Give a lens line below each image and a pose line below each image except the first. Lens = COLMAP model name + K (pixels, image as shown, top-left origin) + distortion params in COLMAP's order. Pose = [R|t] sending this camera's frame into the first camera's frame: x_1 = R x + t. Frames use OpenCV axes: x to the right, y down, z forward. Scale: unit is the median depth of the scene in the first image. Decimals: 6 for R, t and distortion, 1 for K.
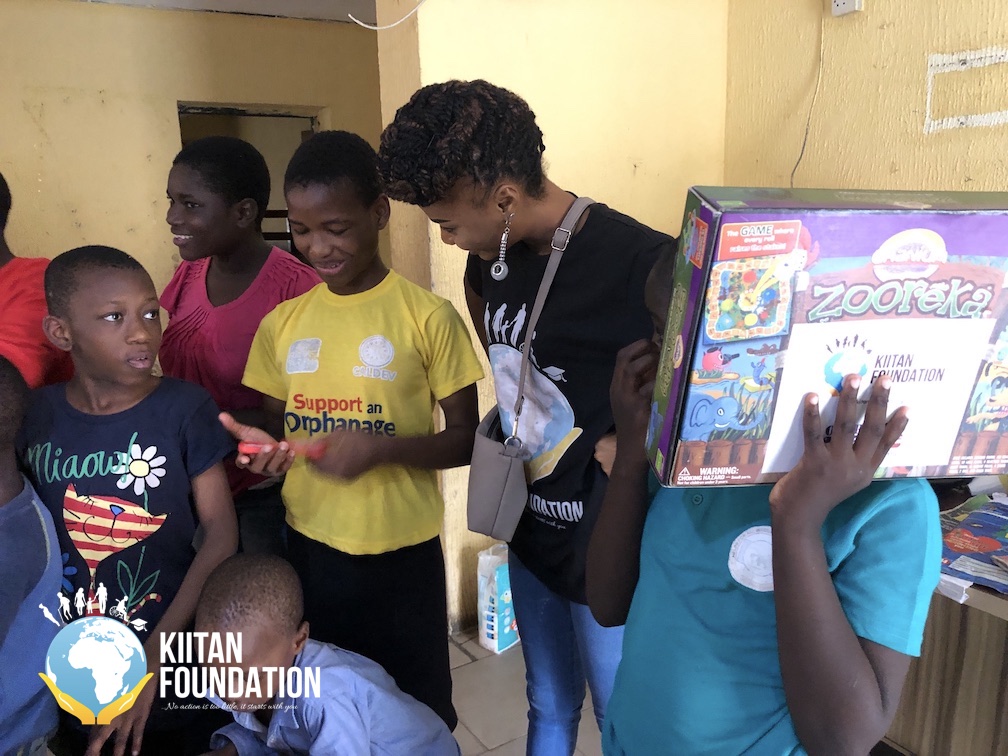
lens RADIAL K [[838.7, 0, 506.5], [0, 838.7, 380.2], [0, 0, 1]] dist [0.003976, -0.003121]
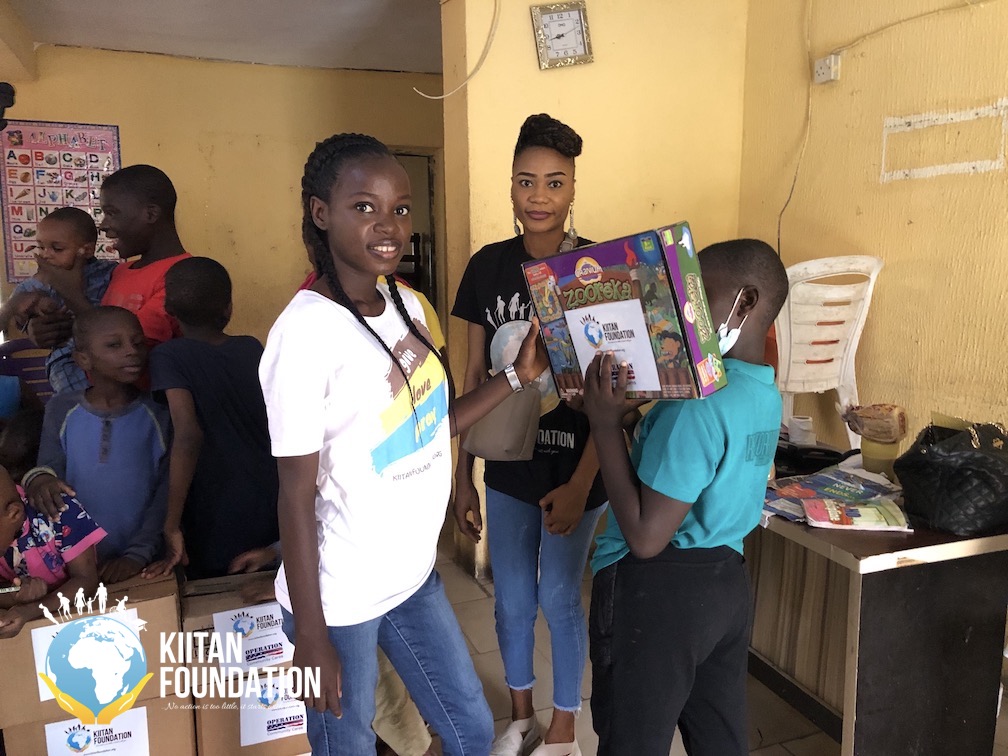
lens RADIAL K [[843.6, 0, 507.7], [0, 843.6, 393.4], [0, 0, 1]] dist [0.018932, -0.010038]
pose [[0.982629, 0.056817, -0.176668, 0.218530], [-0.059973, 0.998121, -0.012572, 0.053066], [0.175622, 0.022948, 0.984190, -0.279797]]
